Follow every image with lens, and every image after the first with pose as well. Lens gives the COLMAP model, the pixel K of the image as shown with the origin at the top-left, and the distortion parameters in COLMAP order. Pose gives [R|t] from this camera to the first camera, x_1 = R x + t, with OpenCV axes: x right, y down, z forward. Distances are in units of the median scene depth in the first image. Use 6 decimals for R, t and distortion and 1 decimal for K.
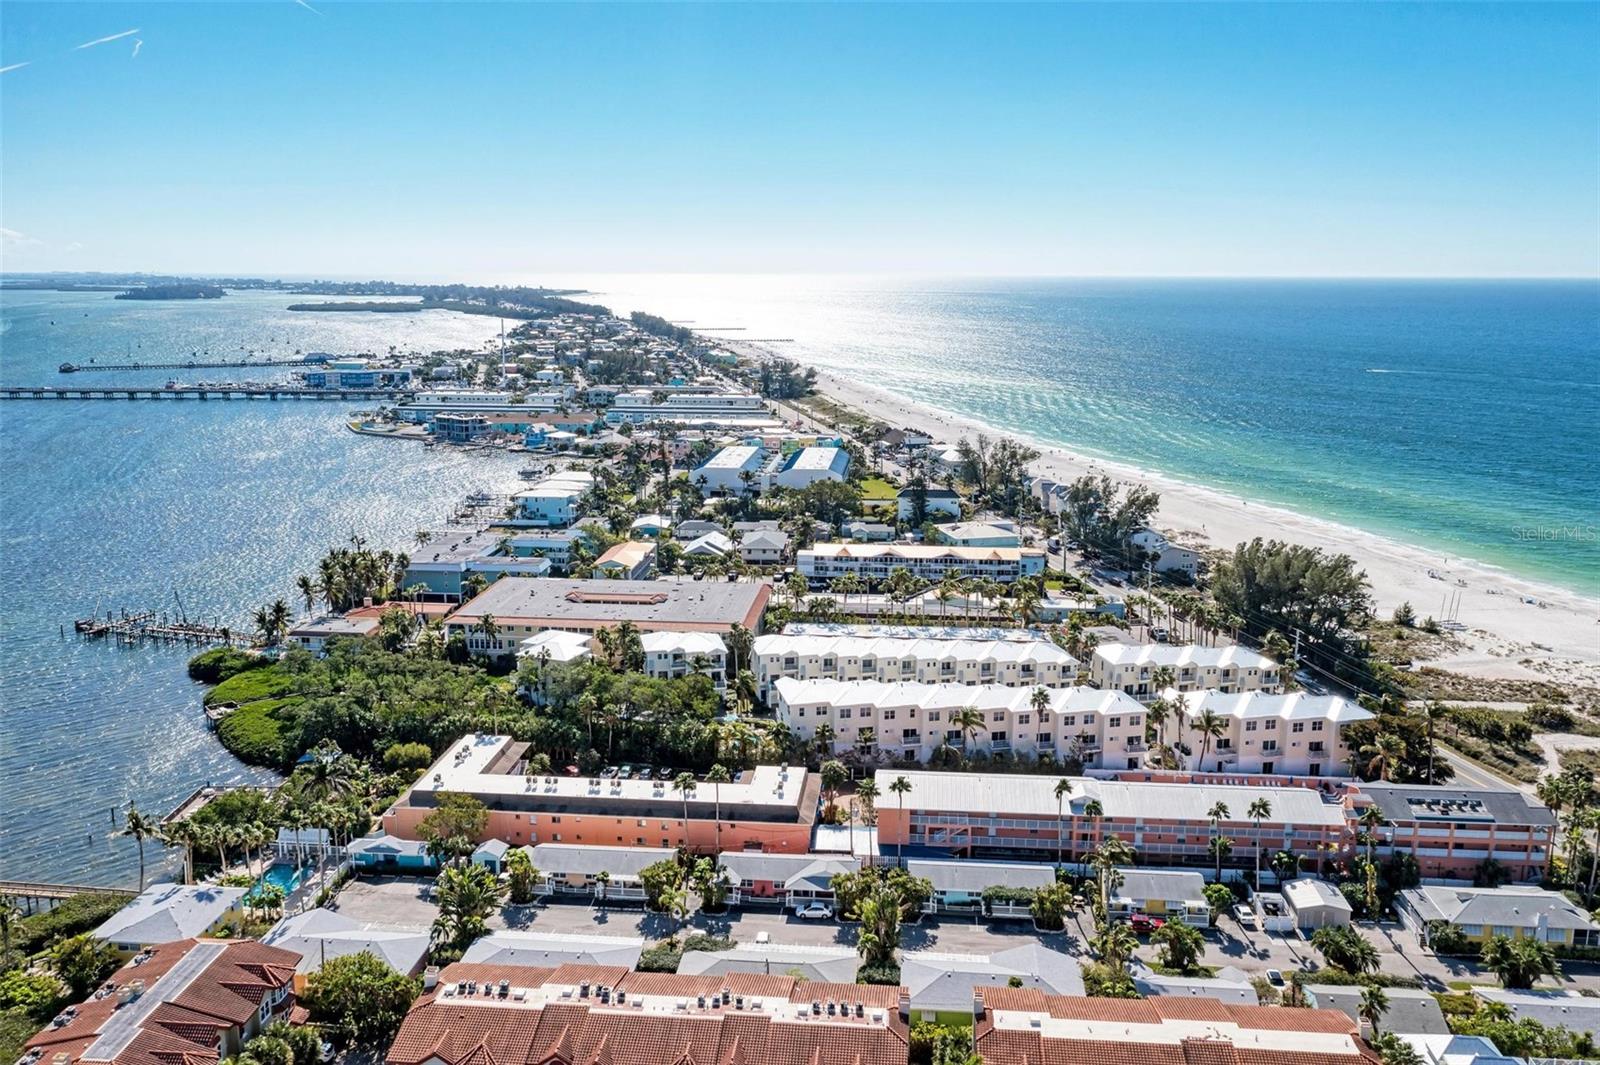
lens RADIAL K [[1279.7, 0, 801.9], [0, 1279.7, 531.5], [0, 0, 1]] dist [-0.010115, 0.006530]
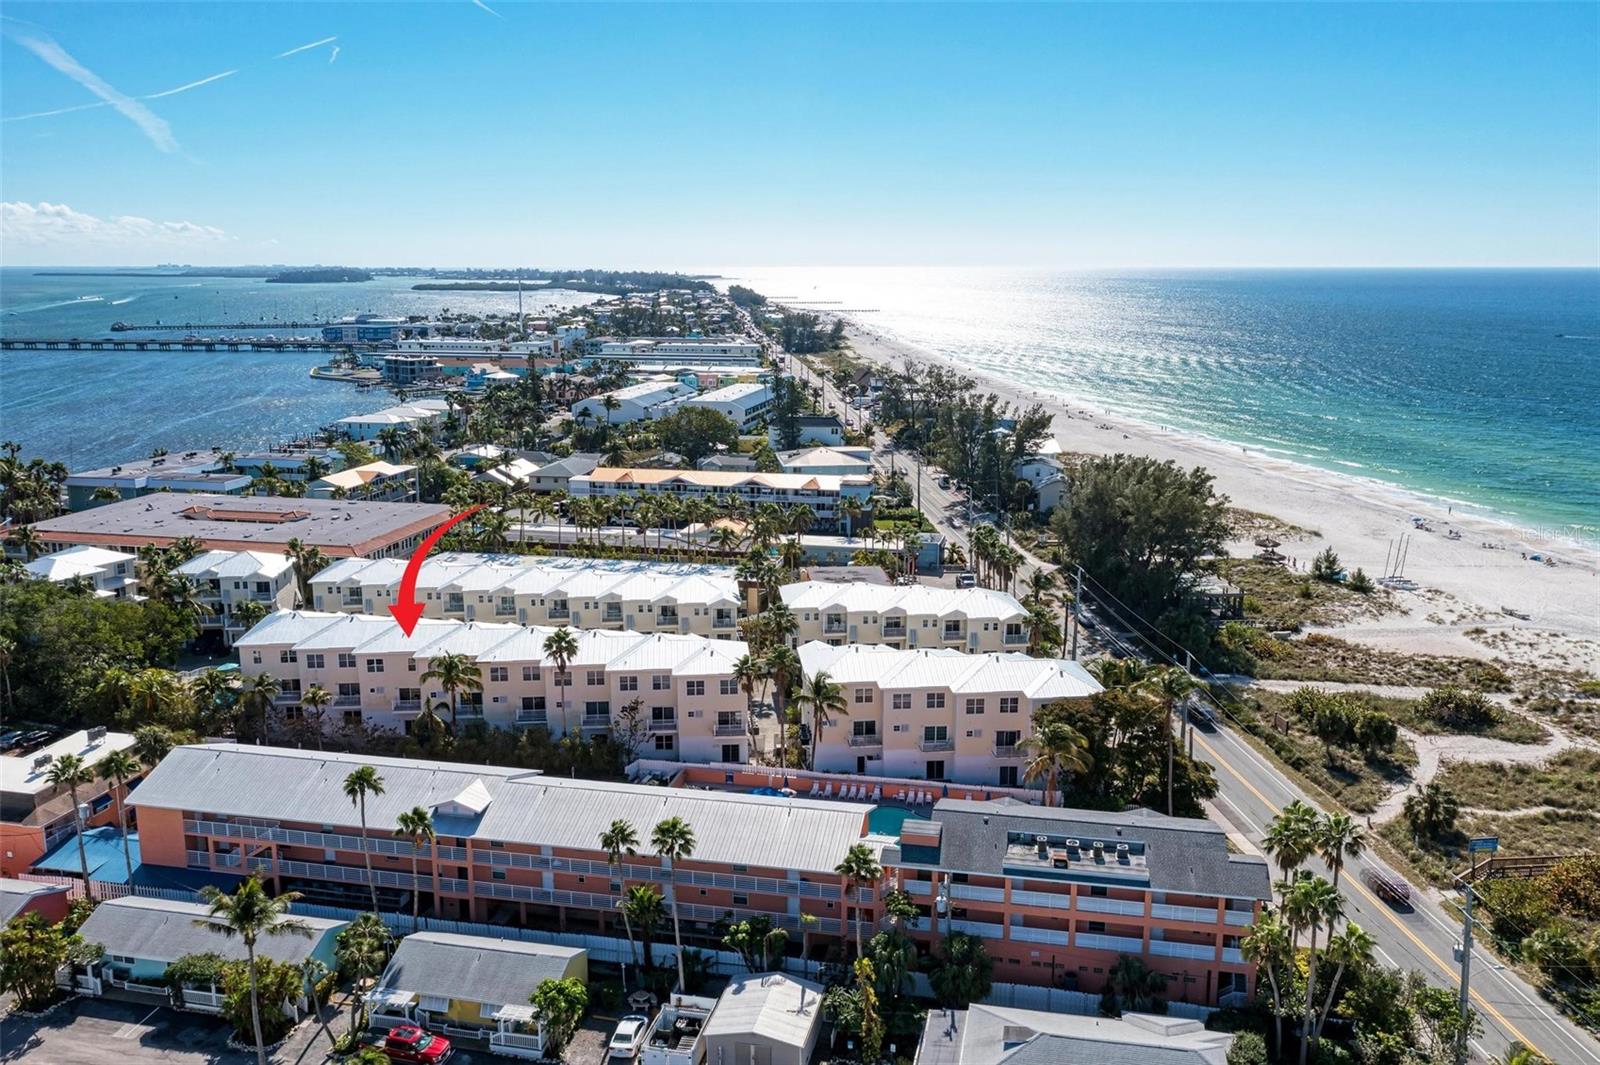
lens RADIAL K [[1279.7, 0, 798.0], [0, 1279.7, 532.1], [0, 0, 1]] dist [-0.010115, 0.006530]
pose [[0.993477, 0.021779, -0.111935, 0.348673], [-0.020821, 0.999736, 0.009726, 0.061240], [0.112117, -0.007332, 0.993668, 0.355117]]
